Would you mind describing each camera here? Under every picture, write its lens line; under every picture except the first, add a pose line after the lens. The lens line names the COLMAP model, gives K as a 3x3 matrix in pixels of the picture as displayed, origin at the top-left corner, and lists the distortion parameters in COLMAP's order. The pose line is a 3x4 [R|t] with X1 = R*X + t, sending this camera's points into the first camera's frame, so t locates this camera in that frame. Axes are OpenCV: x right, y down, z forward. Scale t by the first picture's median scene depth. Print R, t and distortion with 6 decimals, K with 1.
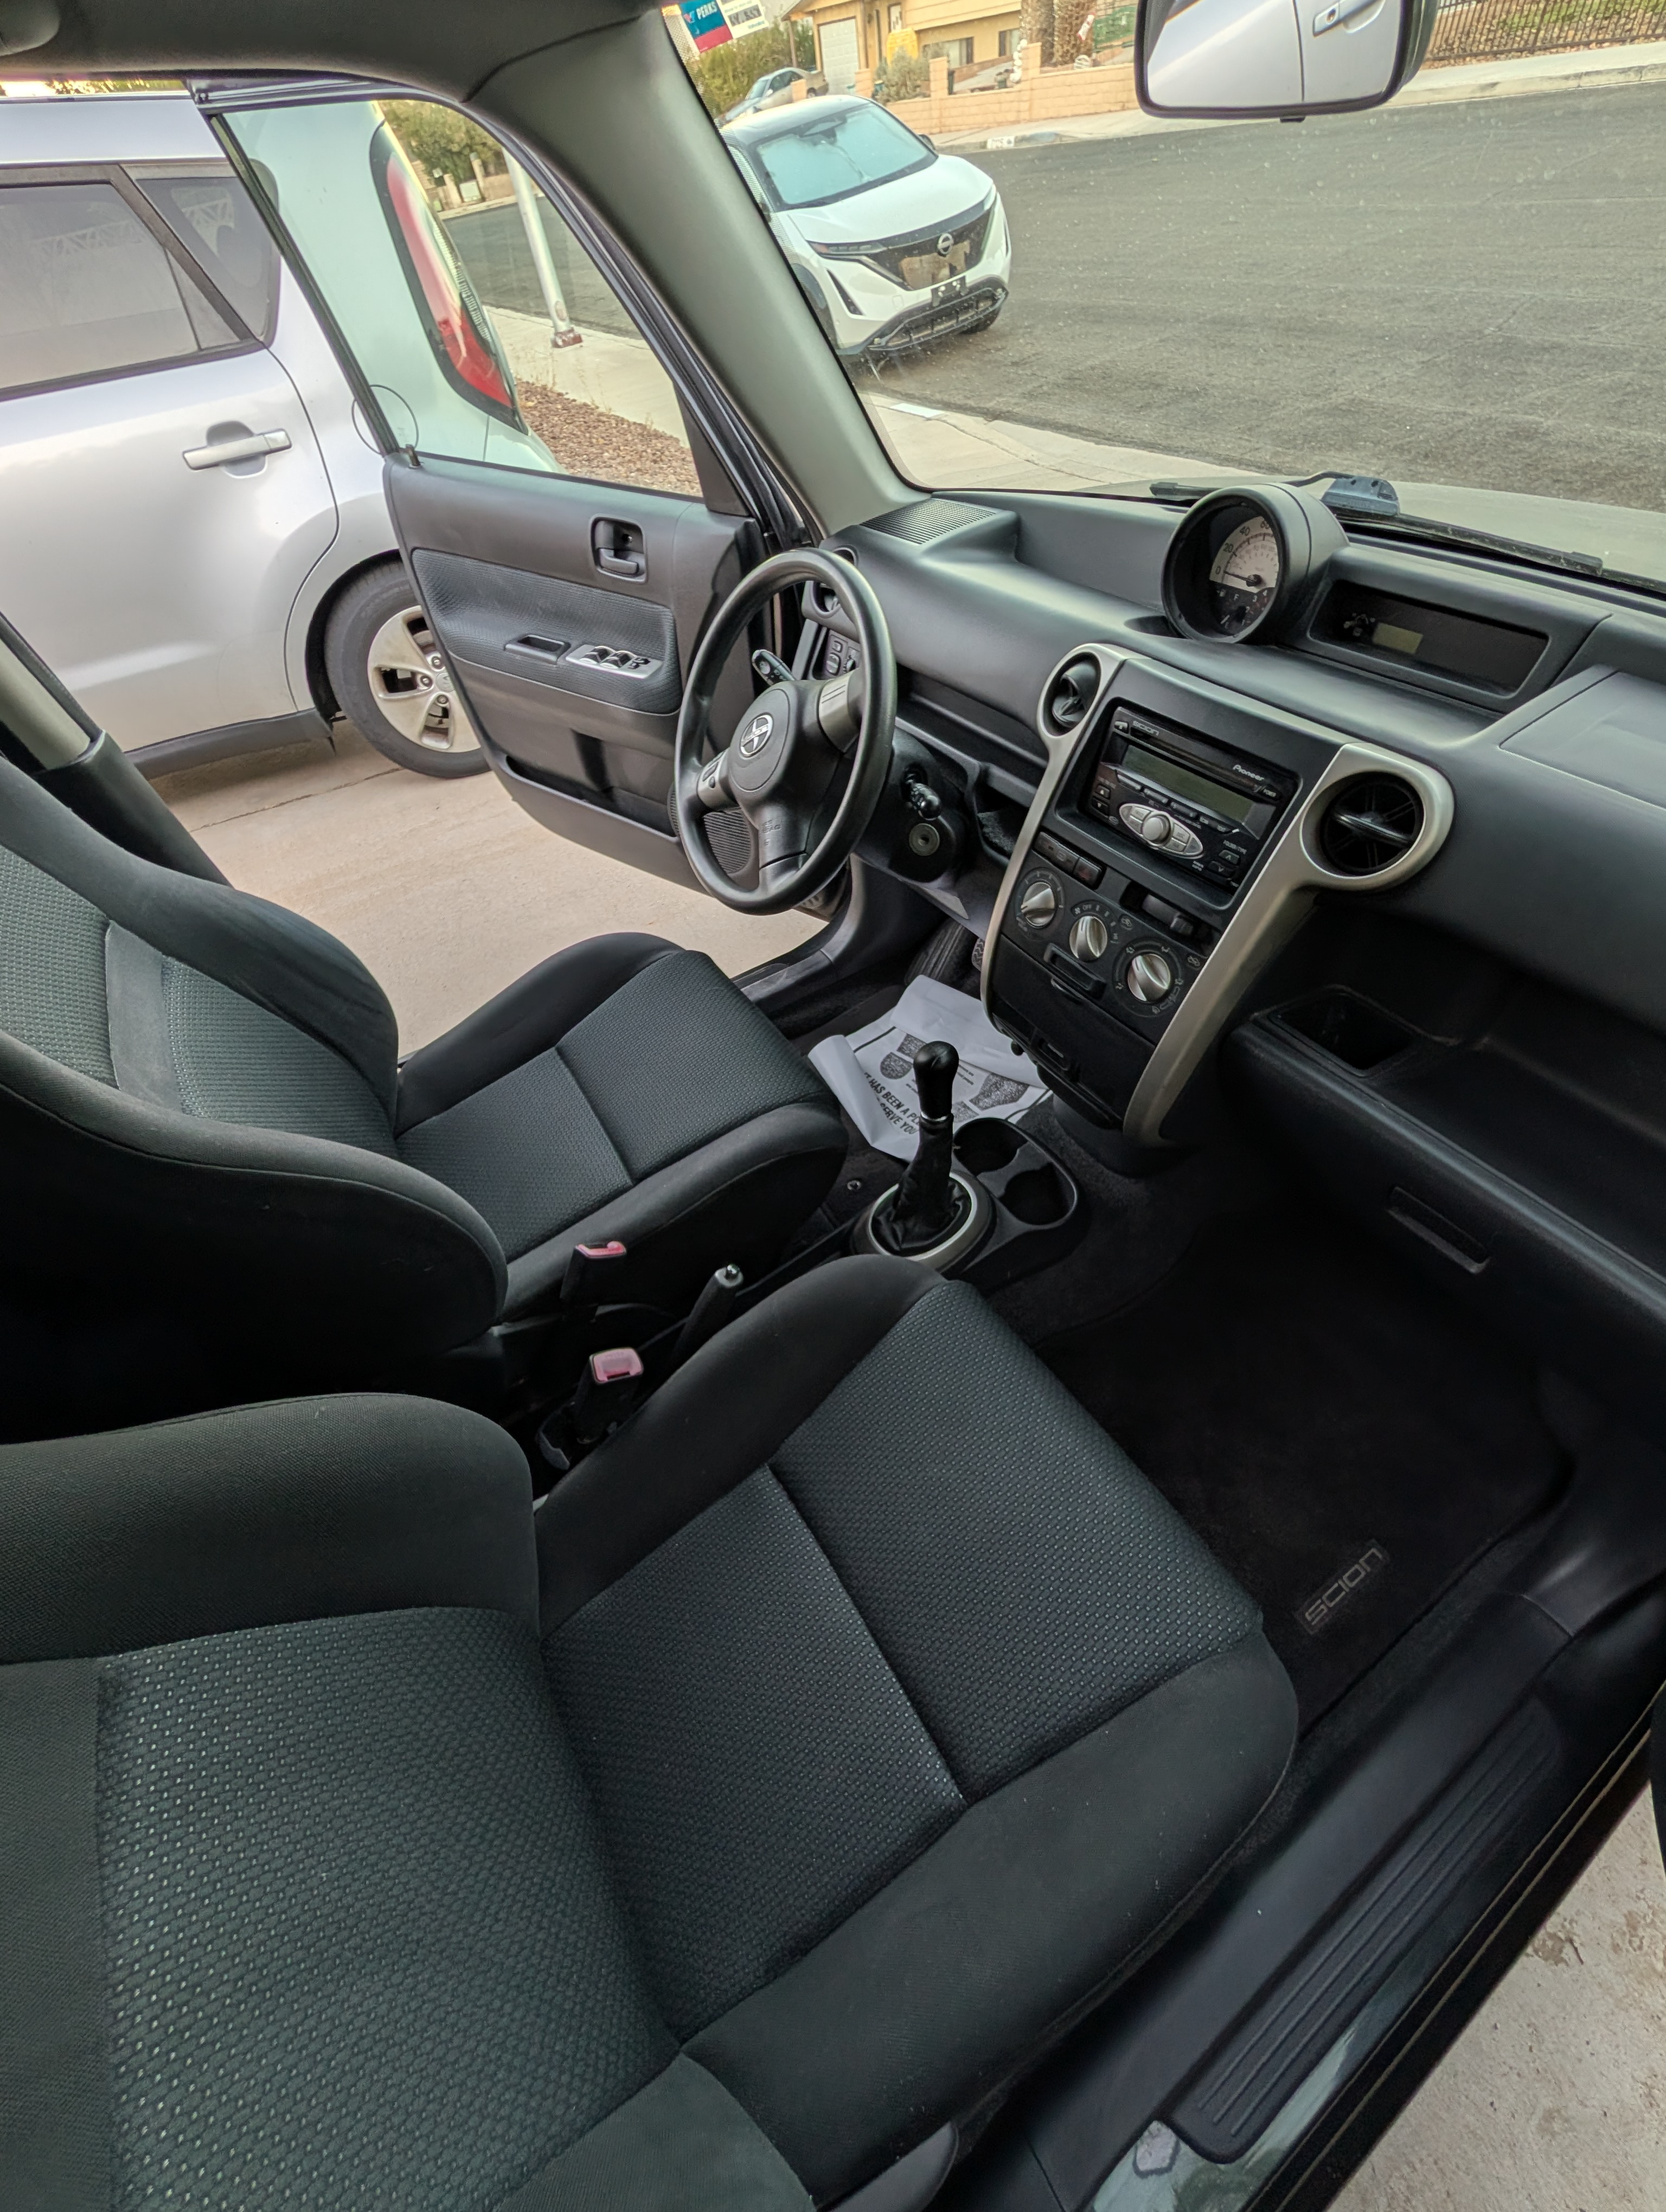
lens RADIAL K [[859.9, 0, 833.0], [0, 859.9, 1106.0], [0, 0, 1]] dist [0.008882, -0.000411]
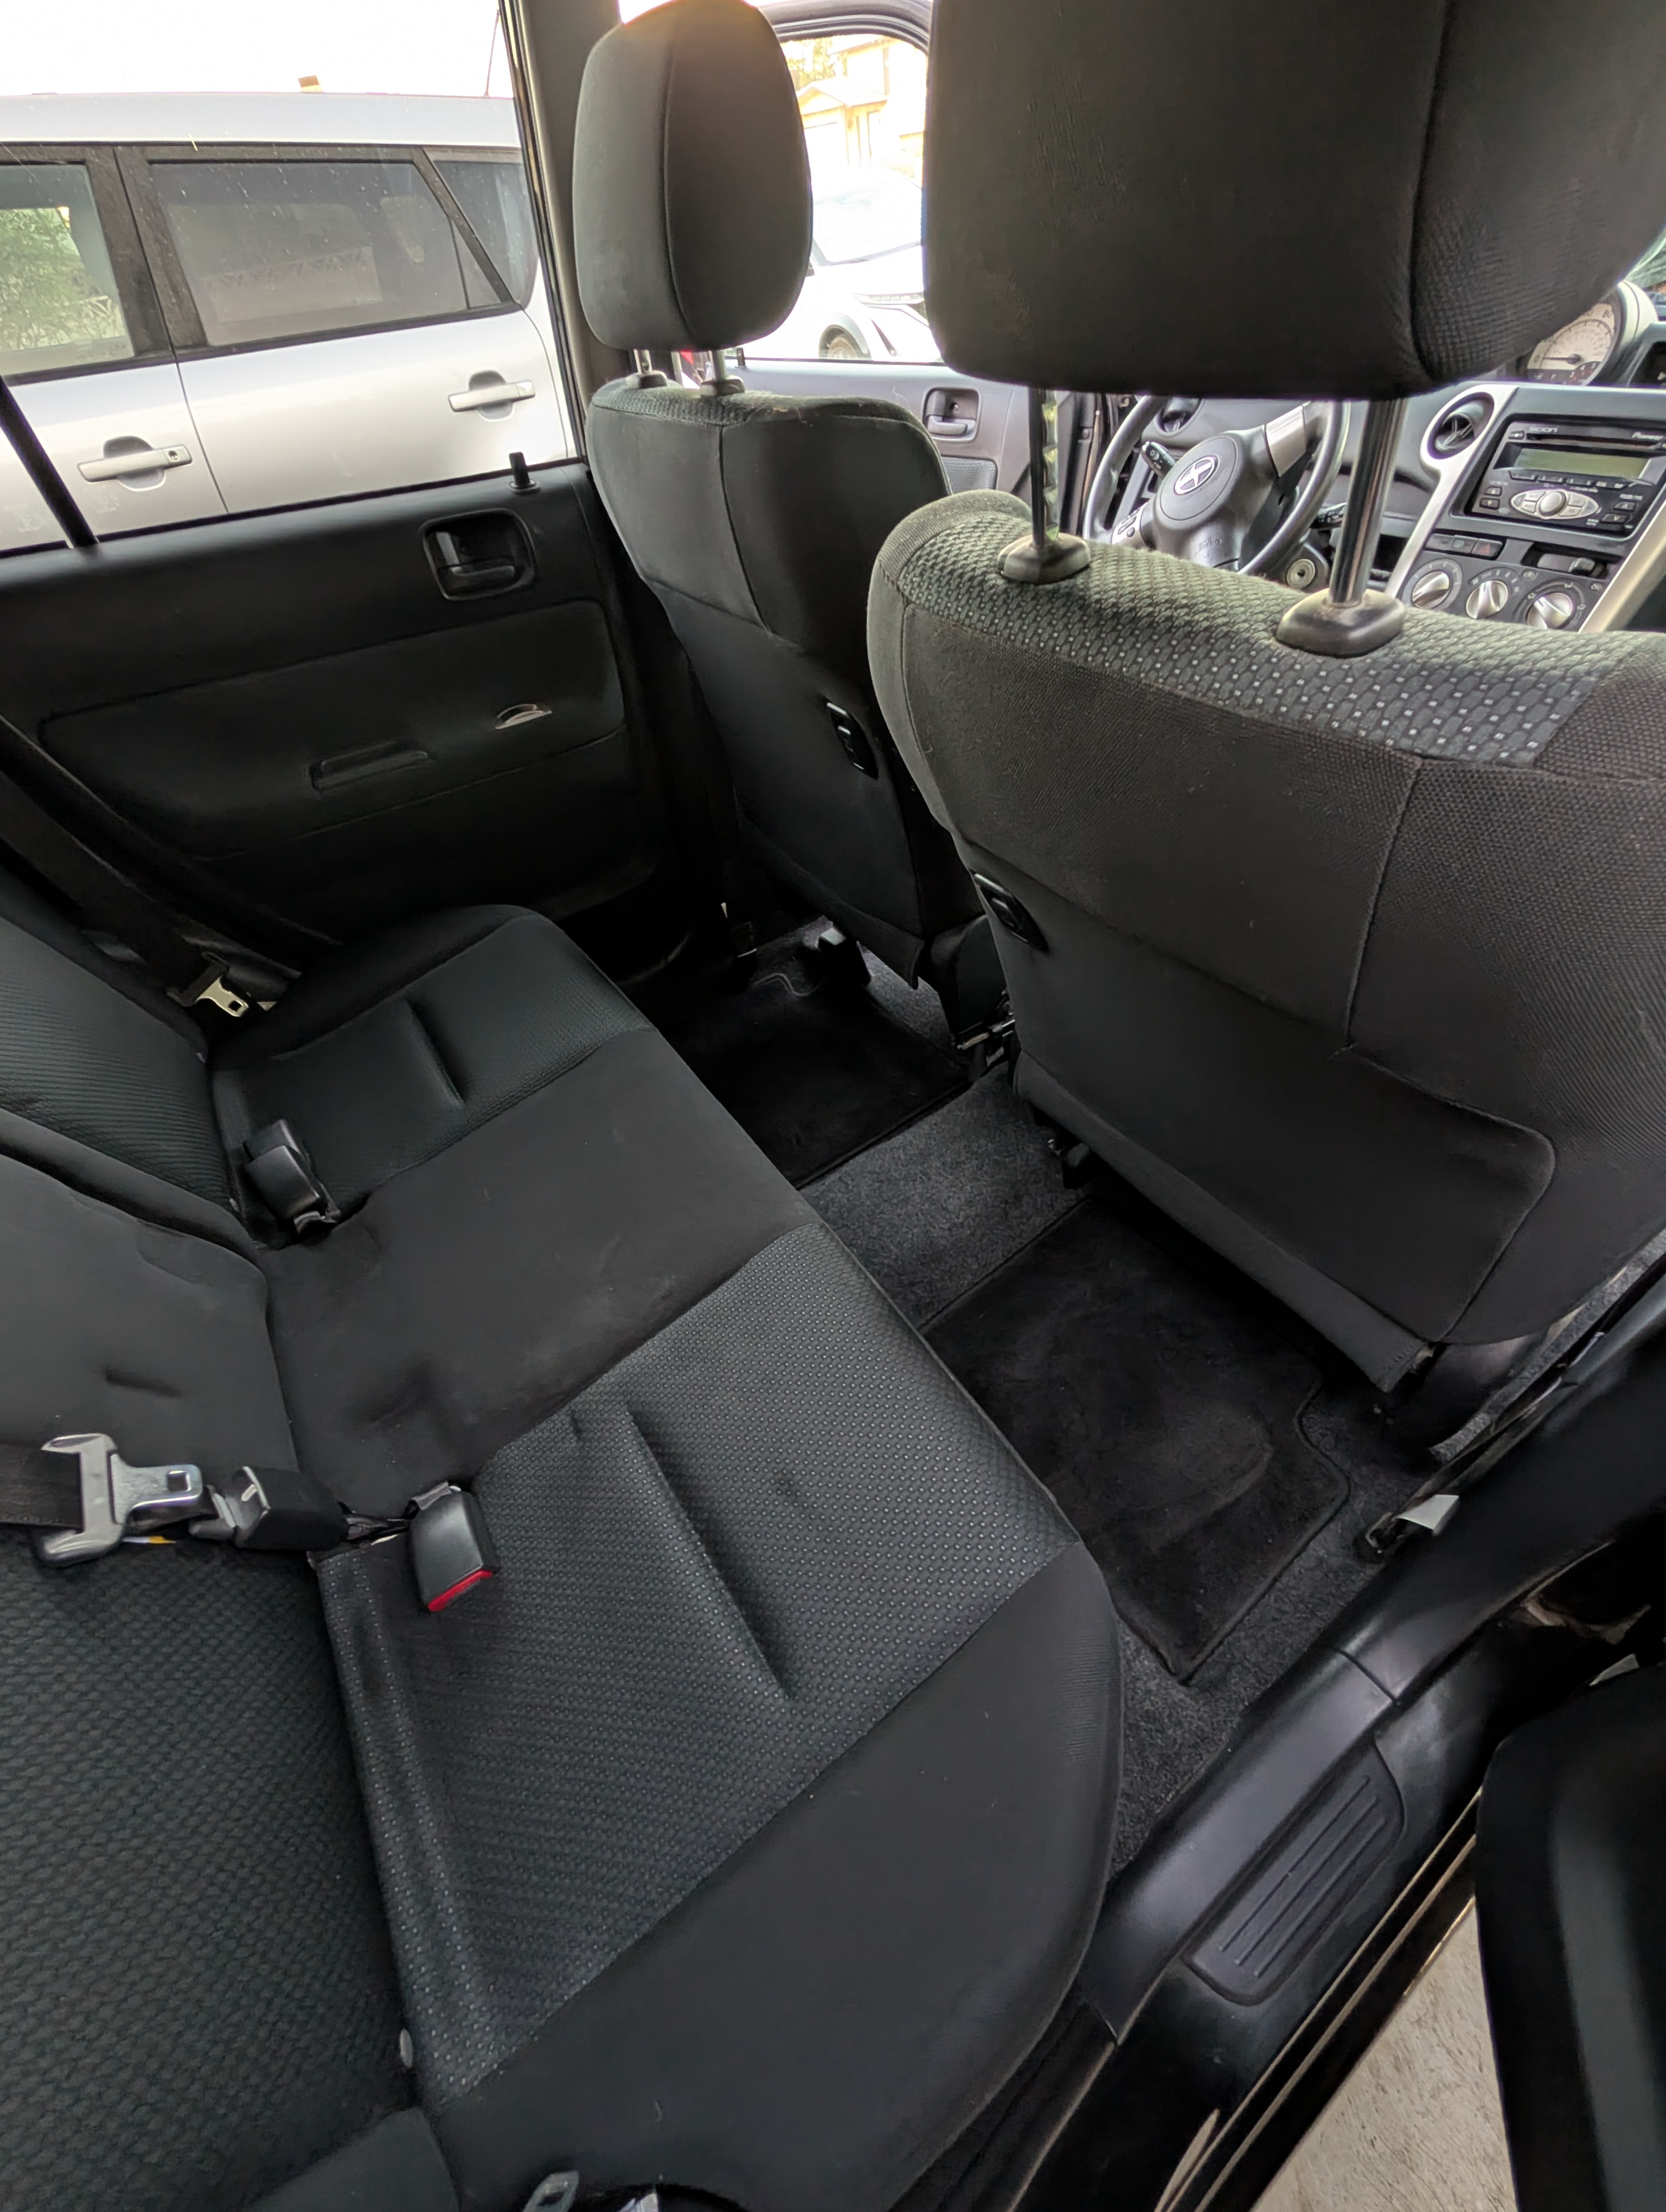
lens RADIAL K [[859.9, 0, 833.0], [0, 859.9, 1106.0], [0, 0, 1]] dist [0.008882, -0.000411]
pose [[0.999687, -0.006850, 0.024059, -0.690589], [0.008066, 0.998674, -0.050851, 0.595438], [-0.023679, 0.051029, 0.998416, -0.245356]]
